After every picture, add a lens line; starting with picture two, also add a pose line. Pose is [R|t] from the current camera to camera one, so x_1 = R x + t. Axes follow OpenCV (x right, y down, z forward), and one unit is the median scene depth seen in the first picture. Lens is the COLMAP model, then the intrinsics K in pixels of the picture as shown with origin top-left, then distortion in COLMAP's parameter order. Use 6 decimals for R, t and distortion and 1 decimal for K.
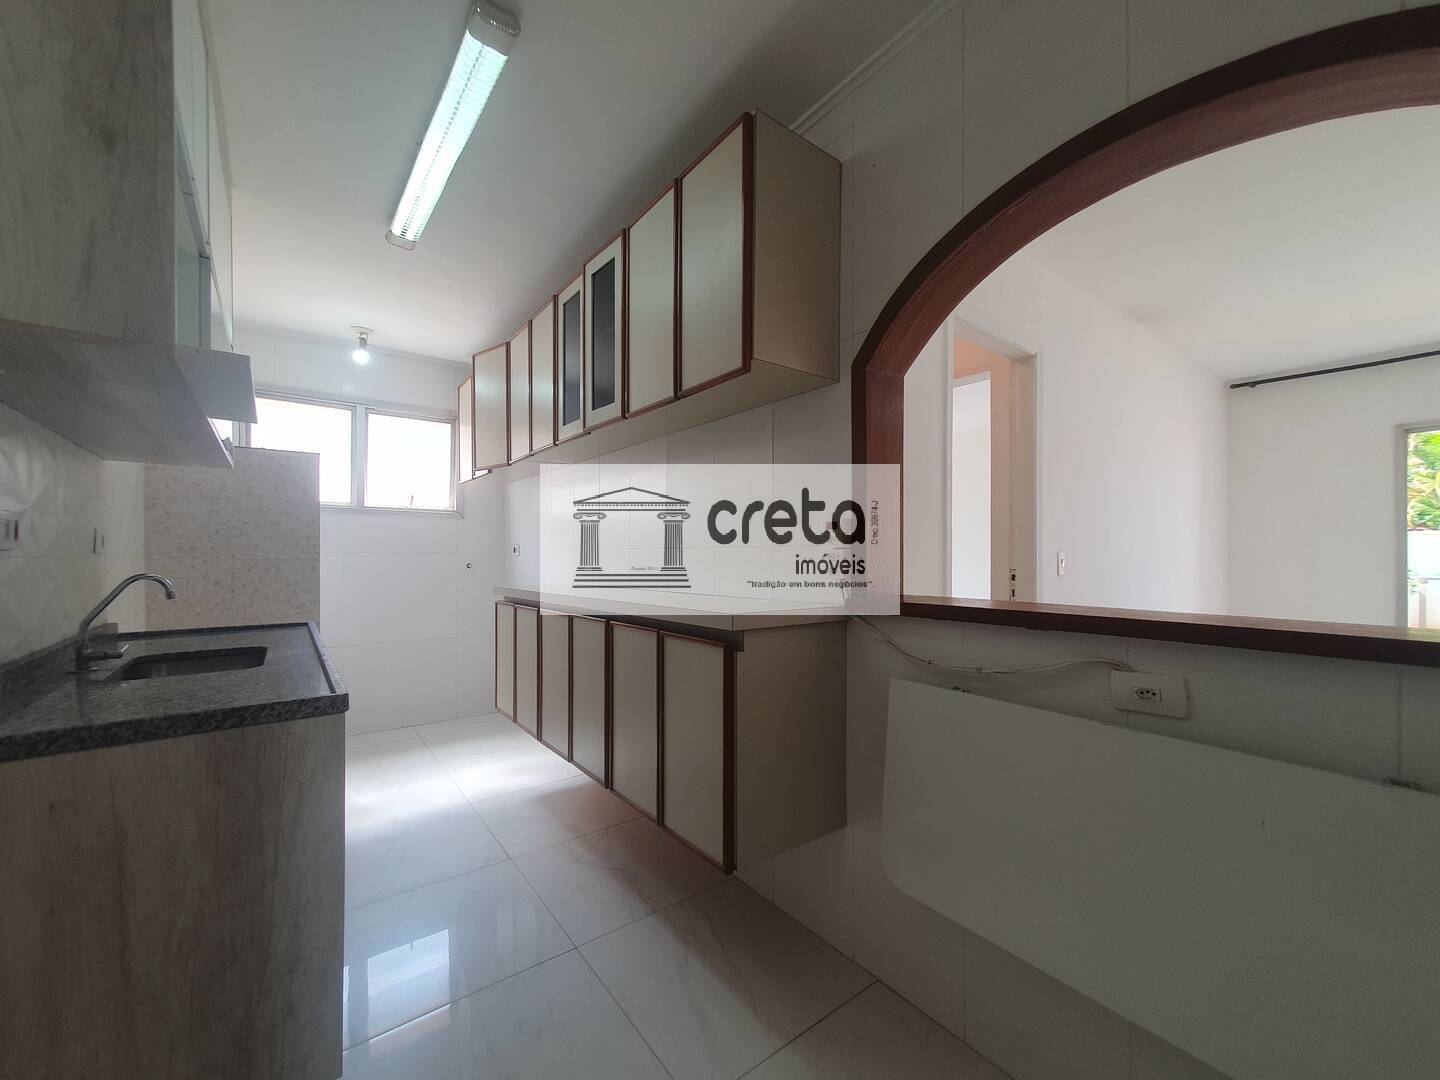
lens RADIAL K [[579.1, 0, 724.1], [0, 579.1, 554.1], [0, 0, 1]] dist [0.010472, 0.000135]
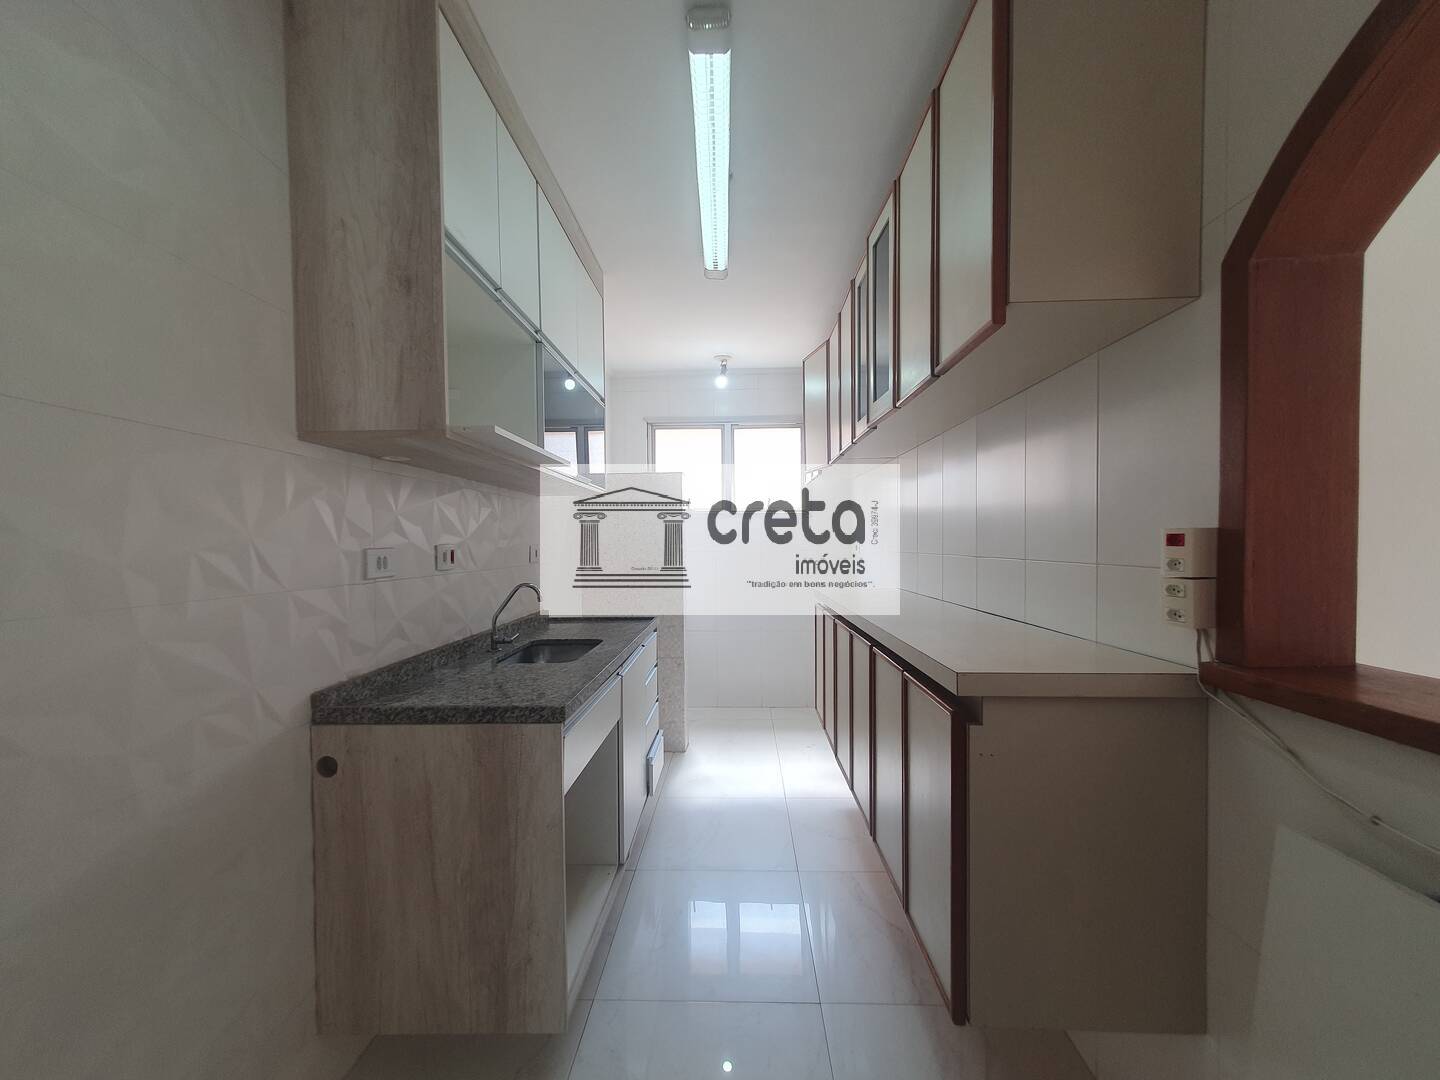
lens RADIAL K [[579.1, 0, 724.1], [0, 579.1, 554.1], [0, 0, 1]] dist [0.010472, 0.000135]
pose [[0.770366, 0.006600, -0.637568, 0.215800], [0.013306, 0.999562, 0.026424, -0.058021], [0.637463, -0.028839, 0.769941, 0.225246]]
